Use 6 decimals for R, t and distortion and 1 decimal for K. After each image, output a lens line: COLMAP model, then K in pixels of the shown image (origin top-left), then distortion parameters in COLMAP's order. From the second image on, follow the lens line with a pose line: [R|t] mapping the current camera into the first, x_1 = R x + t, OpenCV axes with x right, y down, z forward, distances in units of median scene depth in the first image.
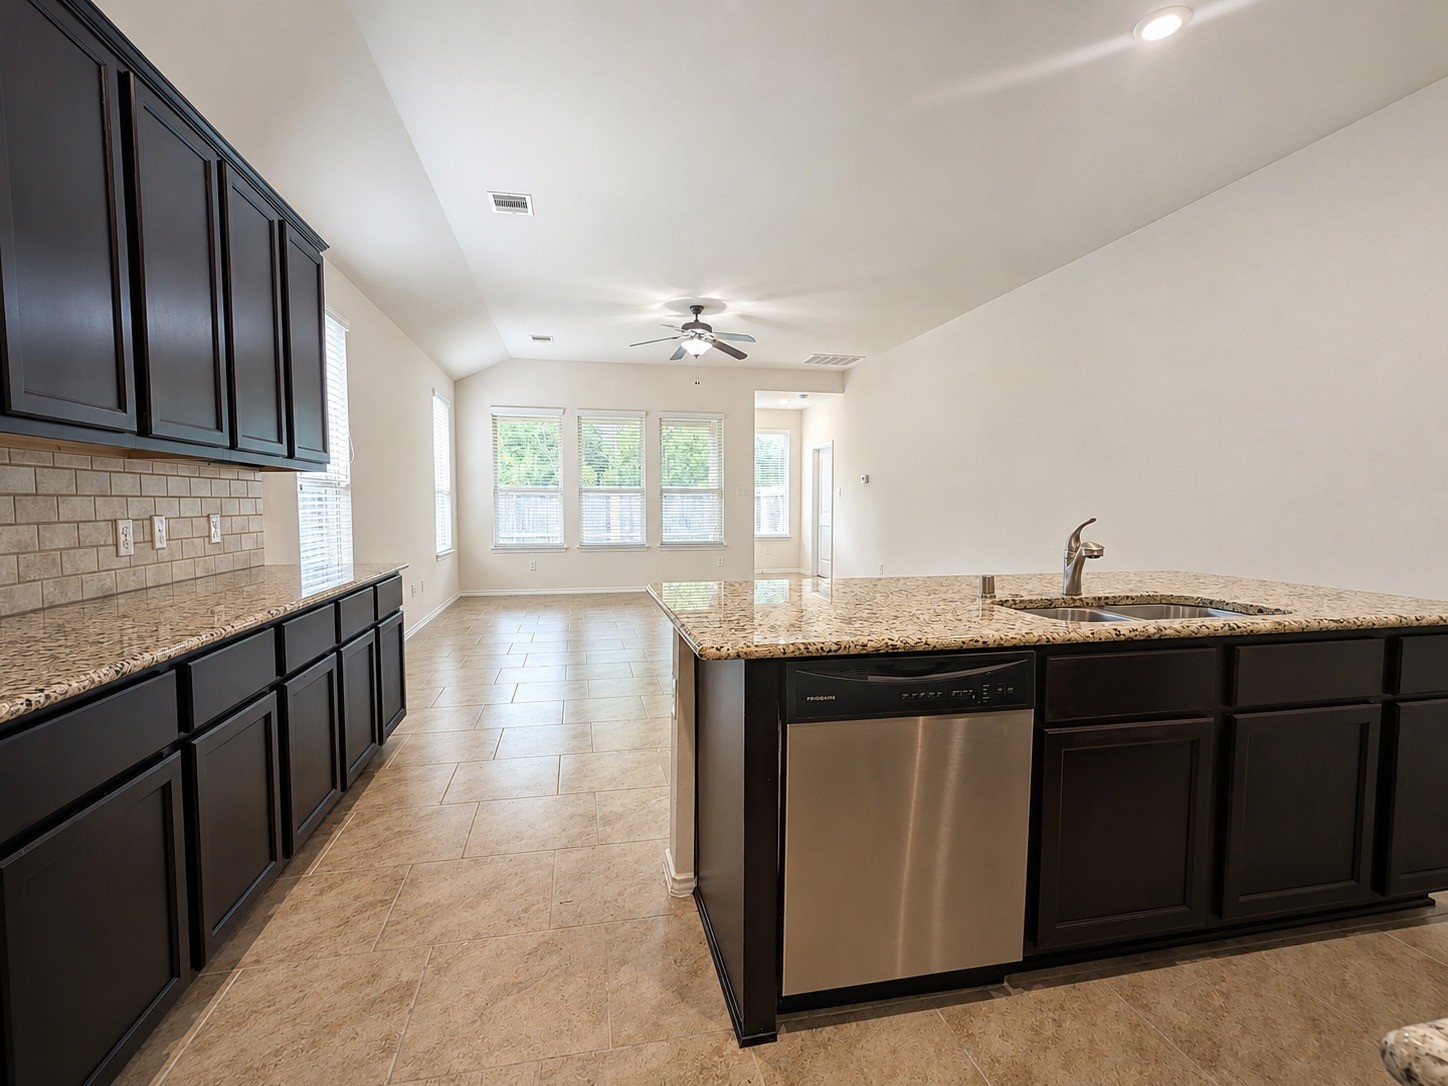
lens RADIAL K [[674.5, 0, 715.6], [0, 674.5, 543.3], [0, 0, 1]] dist [-0.010720, 0.000191]
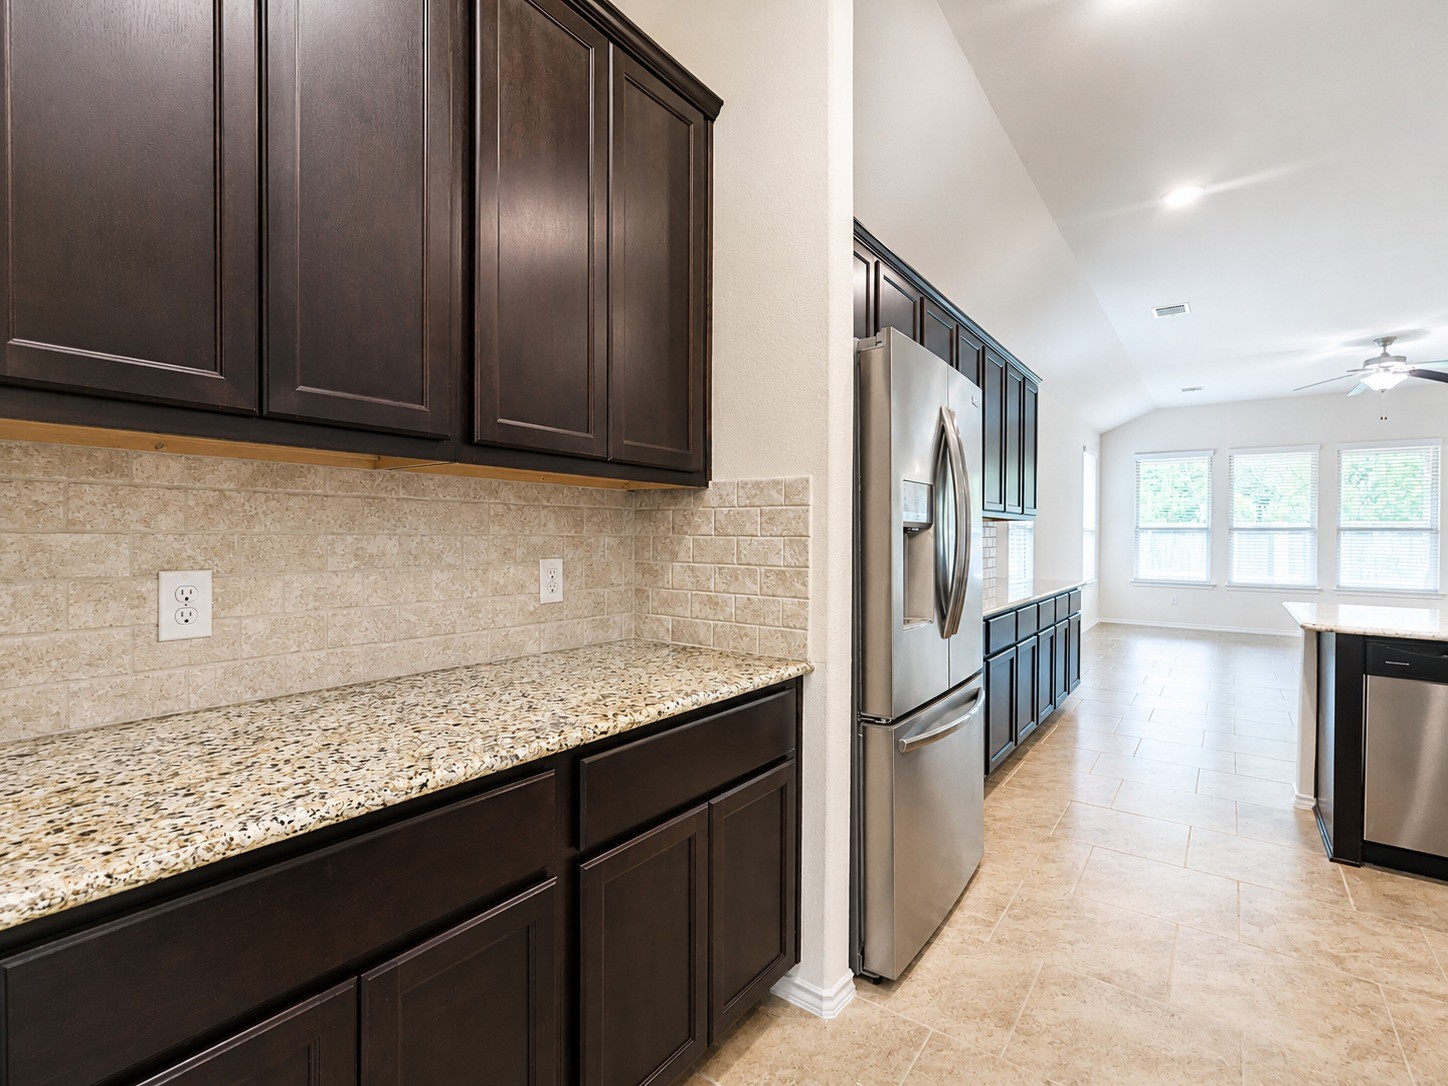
lens RADIAL K [[674.5, 0, 715.6], [0, 674.5, 543.3], [0, 0, 1]] dist [-0.010720, 0.000191]
pose [[0.656501, 0.013856, -0.754198, 0.054969], [-0.053661, 0.998156, -0.028372, 0.013641], [0.752414, 0.059097, 0.656034, -0.265864]]
